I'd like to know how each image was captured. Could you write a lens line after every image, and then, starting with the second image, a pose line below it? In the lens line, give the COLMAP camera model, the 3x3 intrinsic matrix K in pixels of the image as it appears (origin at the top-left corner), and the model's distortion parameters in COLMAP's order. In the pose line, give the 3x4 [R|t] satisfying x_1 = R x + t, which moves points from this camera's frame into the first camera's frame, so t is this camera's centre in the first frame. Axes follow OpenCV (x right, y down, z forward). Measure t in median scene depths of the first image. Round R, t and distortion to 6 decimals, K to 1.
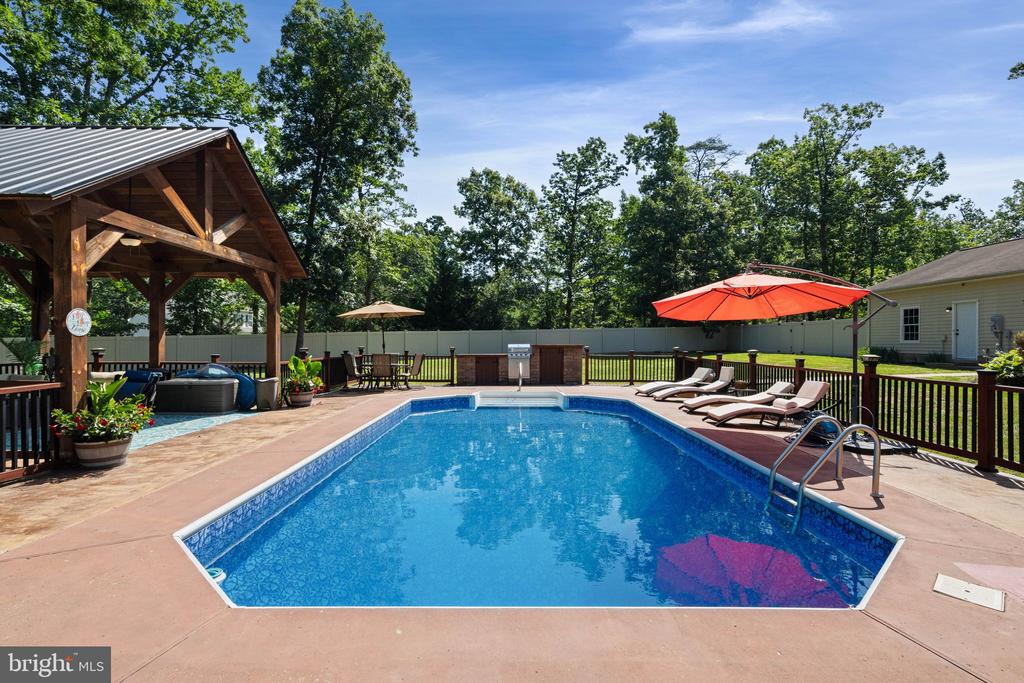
lens RADIAL K [[504.3, 0, 516.0], [0, 504.3, 335.5], [0, 0, 1]] dist [-0.006503, 0.002448]
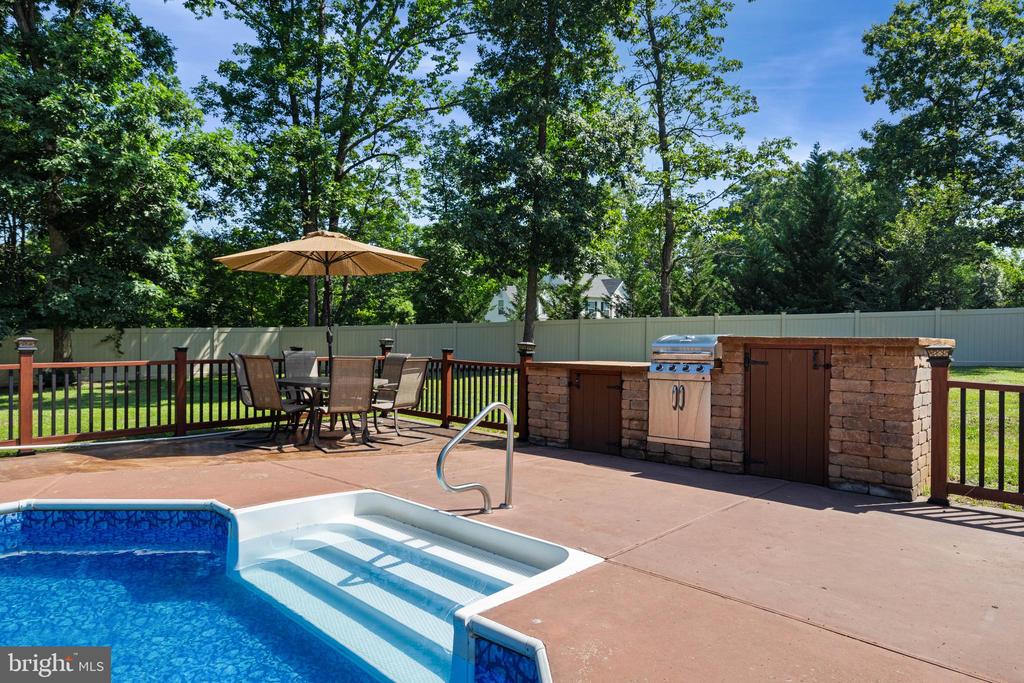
lens RADIAL K [[651.8, 0, 511.3], [0, 651.8, 337.9], [0, 0, 1]] dist [0.004600, 0.006236]
pose [[0.729160, 0.006693, -0.684311, 0.085344], [-0.001536, 0.999966, 0.008143, 0.006587], [0.684342, -0.004886, 0.729145, 0.263551]]
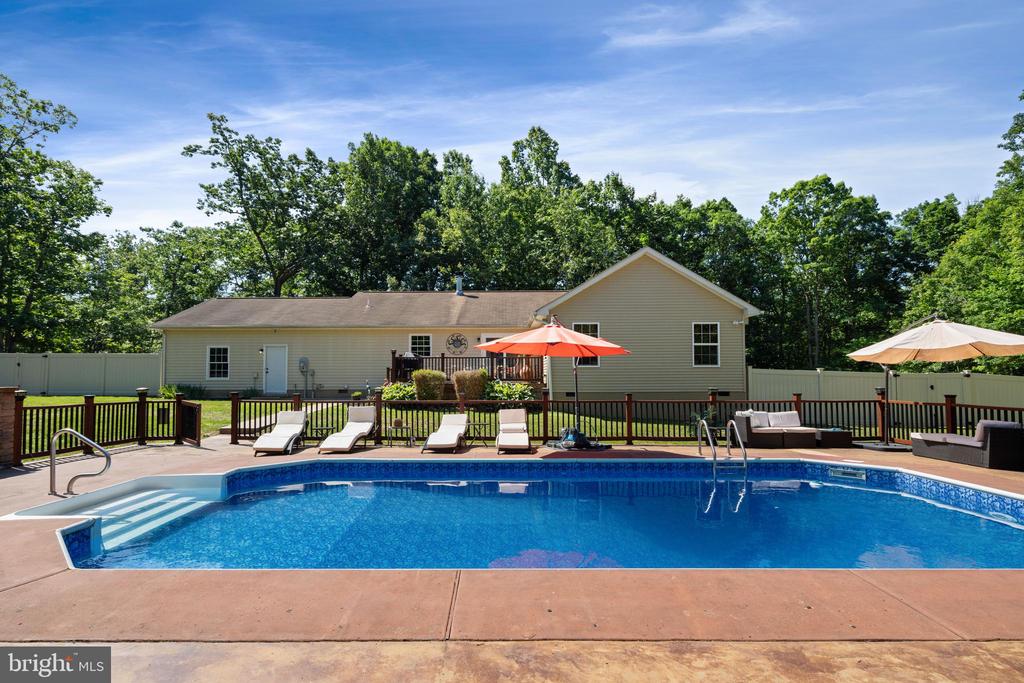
lens RADIAL K [[504.3, 0, 494.5], [0, 504.3, 365.2], [0, 0, 1]] dist [-0.006503, 0.002448]
pose [[0.012972, 0.023615, 0.999637, -0.147706], [-0.011458, 0.999659, -0.023467, 0.001207], [-0.999850, -0.011149, 0.013238, 0.214829]]
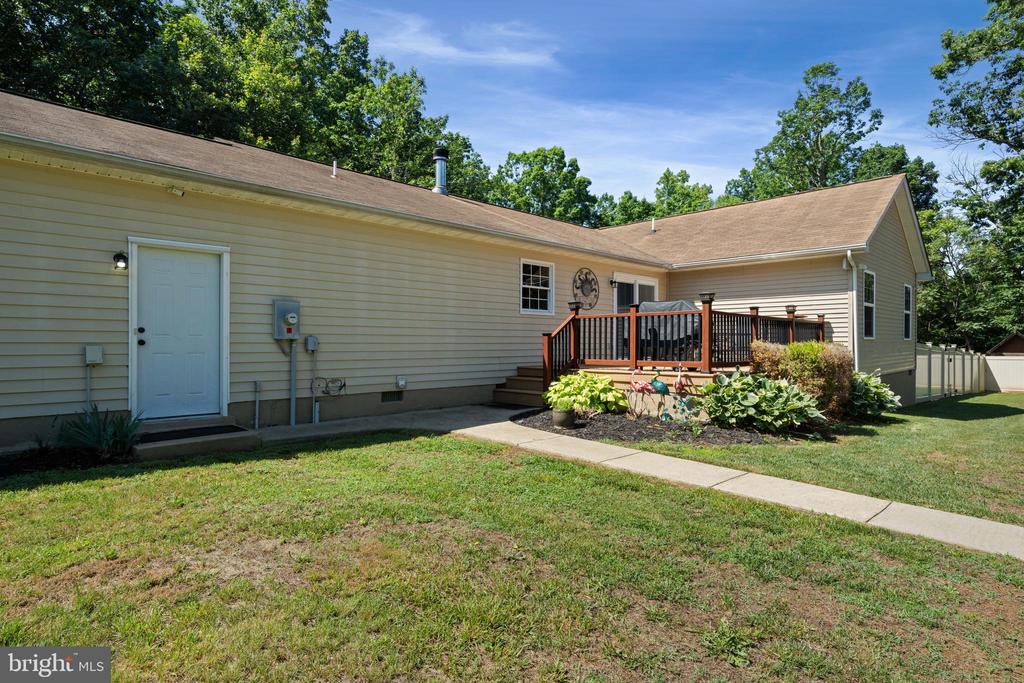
lens RADIAL K [[557.3, 0, 513.4], [0, 557.3, 342.1], [0, 0, 1]] dist [0.001804, 0.000012]
pose [[-0.706347, -0.000597, 0.707865, 0.222116], [-0.012291, 0.999859, -0.011422, -0.000794], [-0.707759, -0.016768, -0.706255, 0.520685]]
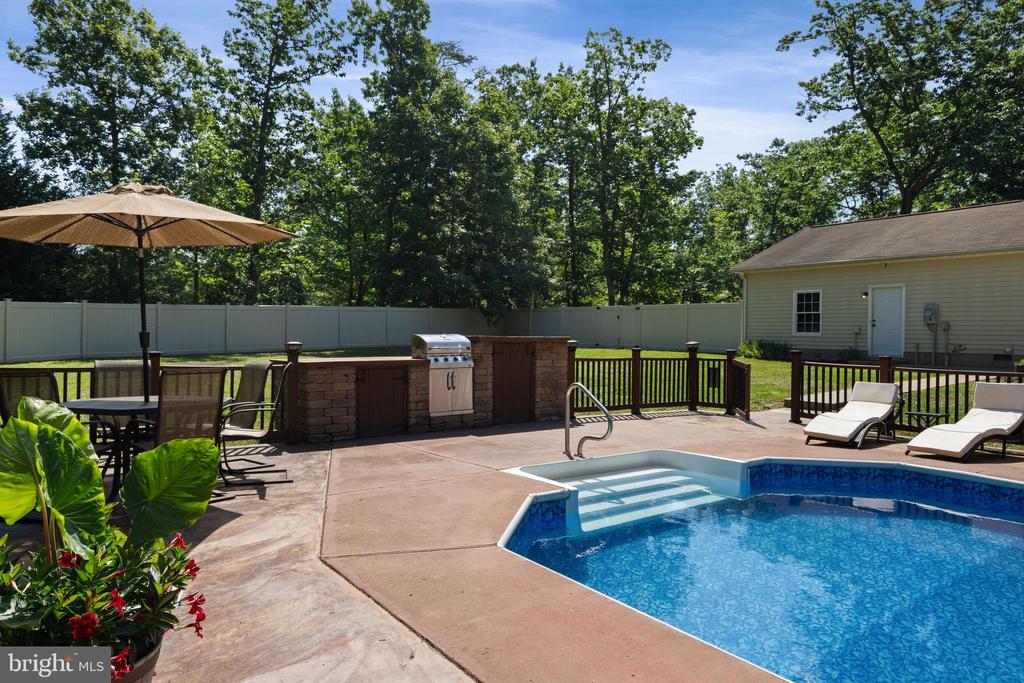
lens RADIAL K [[678.7, 0, 518.4], [0, 678.7, 334.9], [0, 0, 1]] dist [0.015013, -0.007243]
pose [[0.813949, 0.005745, 0.580909, -0.117488], [-0.018954, 0.999681, 0.016671, 0.002612], [-0.580628, -0.024579, 0.813798, 0.206798]]
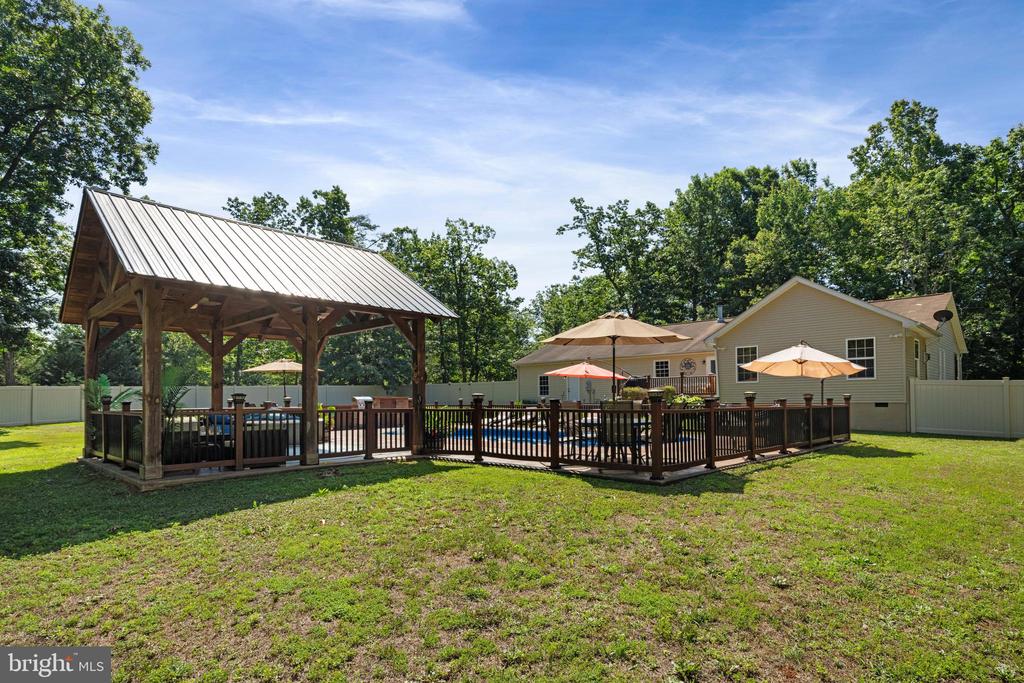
lens RADIAL K [[530.6, 0, 520.0], [0, 530.6, 395.3], [0, 0, 1]] dist [-0.011843, 0.001566]
pose [[0.692462, 0.000282, 0.721455, -0.284085], [-0.001499, 0.999998, 0.001048, 0.004992], [-0.721453, -0.001807, 0.692461, -0.081949]]
